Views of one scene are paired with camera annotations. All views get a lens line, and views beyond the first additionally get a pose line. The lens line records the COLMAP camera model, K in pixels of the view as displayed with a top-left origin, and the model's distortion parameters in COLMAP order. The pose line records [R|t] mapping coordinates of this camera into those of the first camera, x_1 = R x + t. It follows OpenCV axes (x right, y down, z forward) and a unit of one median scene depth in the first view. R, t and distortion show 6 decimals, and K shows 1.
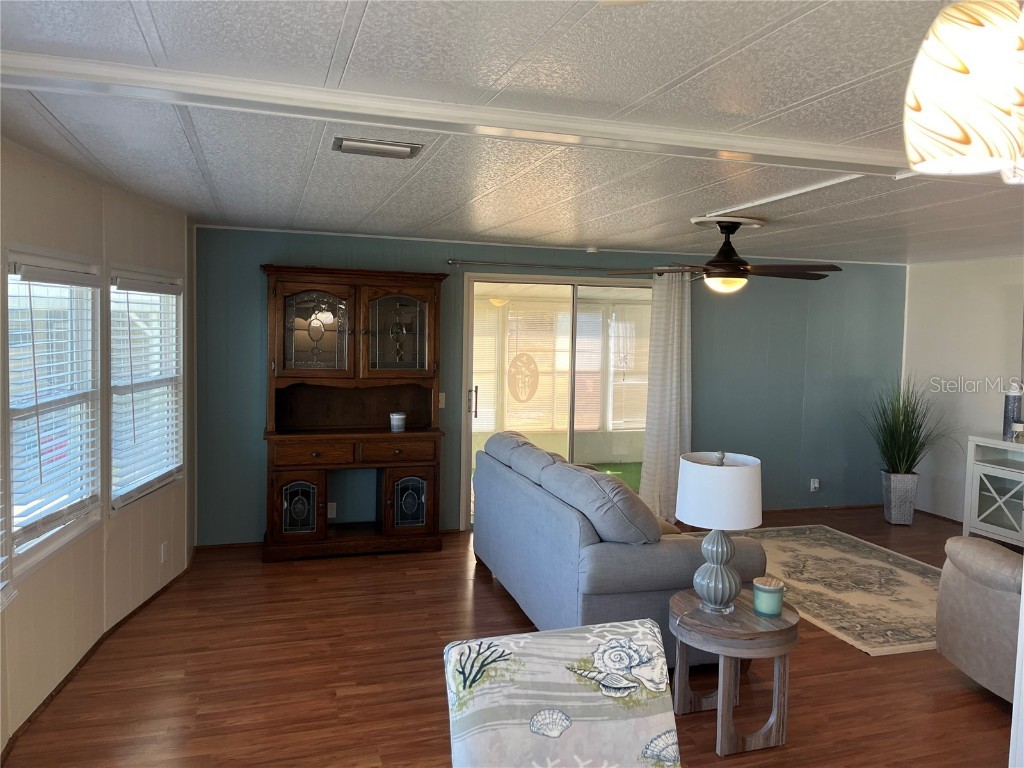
lens RADIAL K [[774.1, 0, 517.0], [0, 774.1, 377.5], [0, 0, 1]] dist [0.068702, -0.091572]
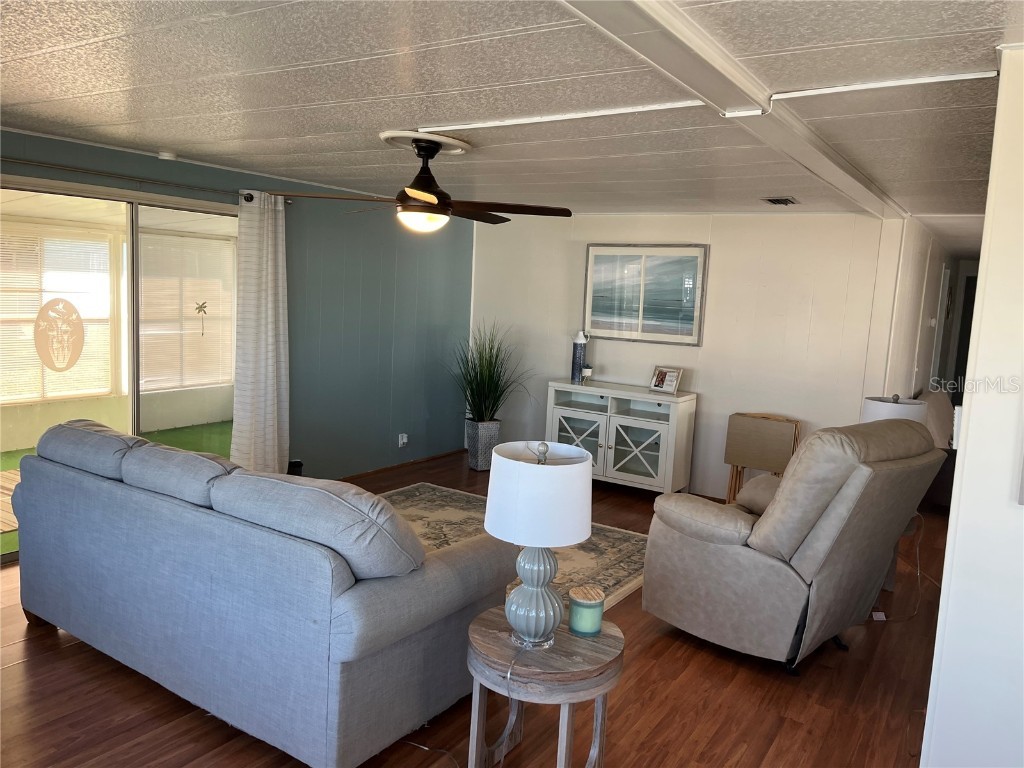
lens RADIAL K [[774.1, 0, 518.2], [0, 774.1, 385.3], [0, 0, 1]] dist [0.068702, -0.091572]
pose [[0.772714, -0.061234, 0.631794, -0.157188], [0.005031, 0.995896, 0.090369, -0.021229], [-0.634734, -0.066651, 0.769851, 0.278225]]
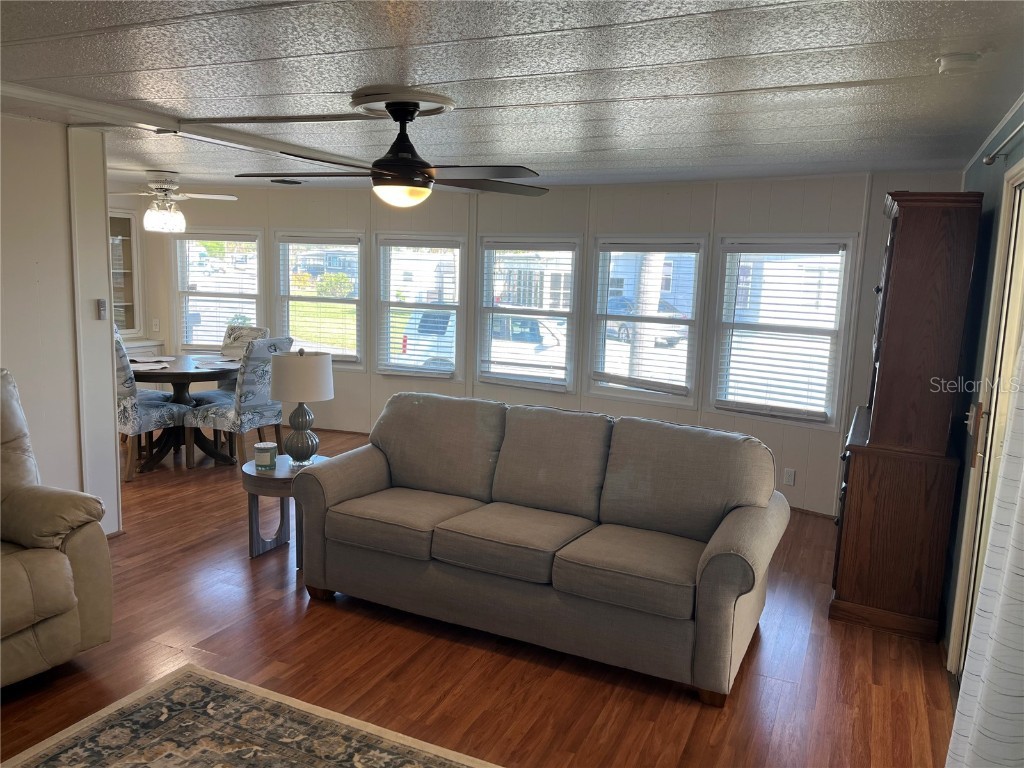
lens RADIAL K [[774.1, 0, 526.9], [0, 774.1, 384.7], [0, 0, 1]] dist [0.068702, -0.091572]
pose [[-0.671056, 0.067941, -0.738287, 0.656319], [-0.096138, 0.979411, 0.177513, -0.079786], [0.735147, 0.190099, -0.650708, 1.423502]]
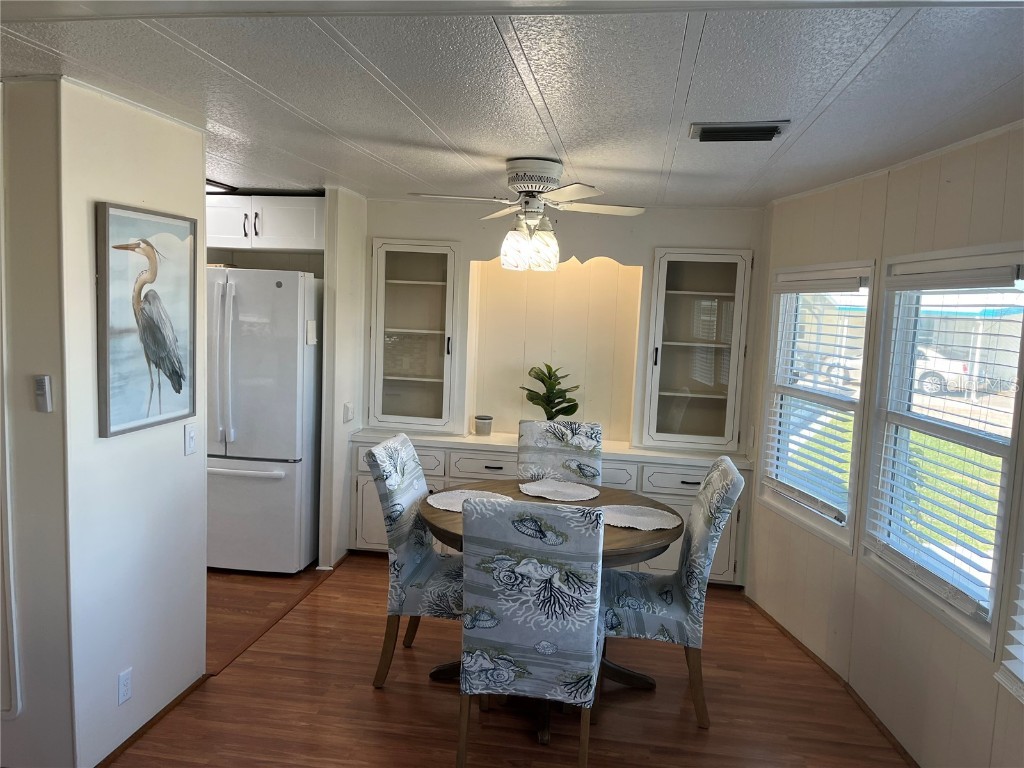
lens RADIAL K [[774.1, 0, 509.5], [0, 774.1, 389.2], [0, 0, 1]] dist [0.068702, -0.091572]
pose [[-0.890570, -0.102568, 0.443130, -0.186862], [-0.026583, 0.984314, 0.174409, -0.056428], [-0.454068, 0.143544, -0.879328, 0.762446]]
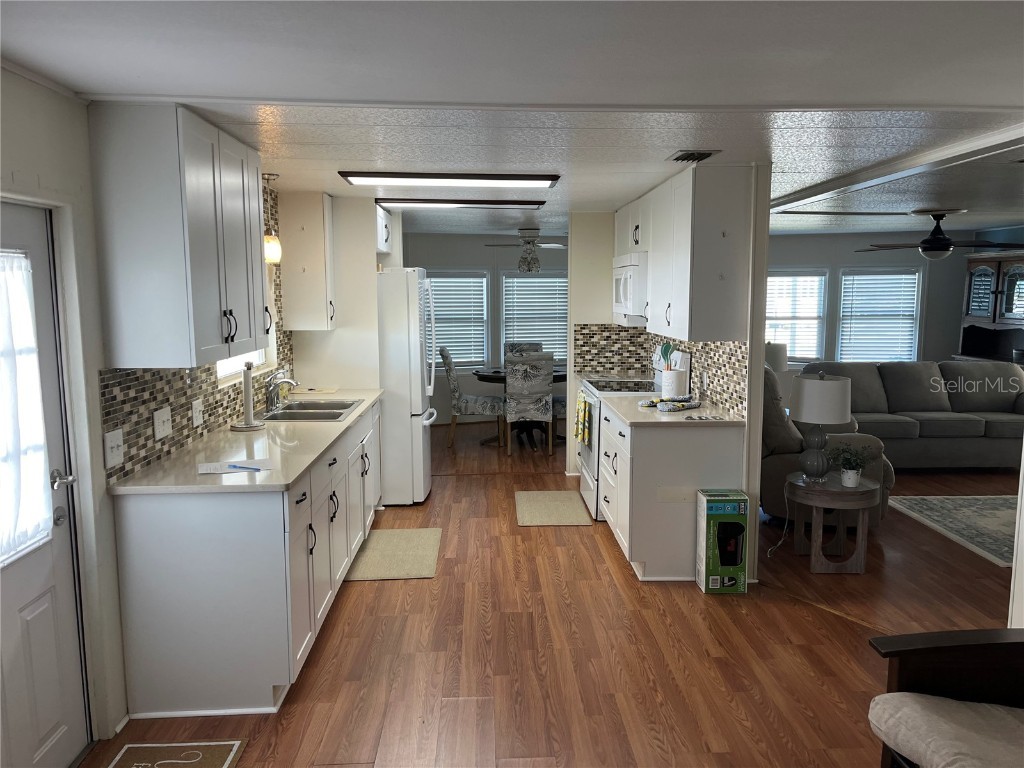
lens RADIAL K [[774.1, 0, 517.5], [0, 774.1, 391.6], [0, 0, 1]] dist [0.068702, -0.091572]
pose [[-0.265296, 0.103843, -0.958559, 1.738814], [-0.063675, 0.990126, 0.124885, 0.001765], [0.962062, 0.094167, -0.256064, 0.579576]]
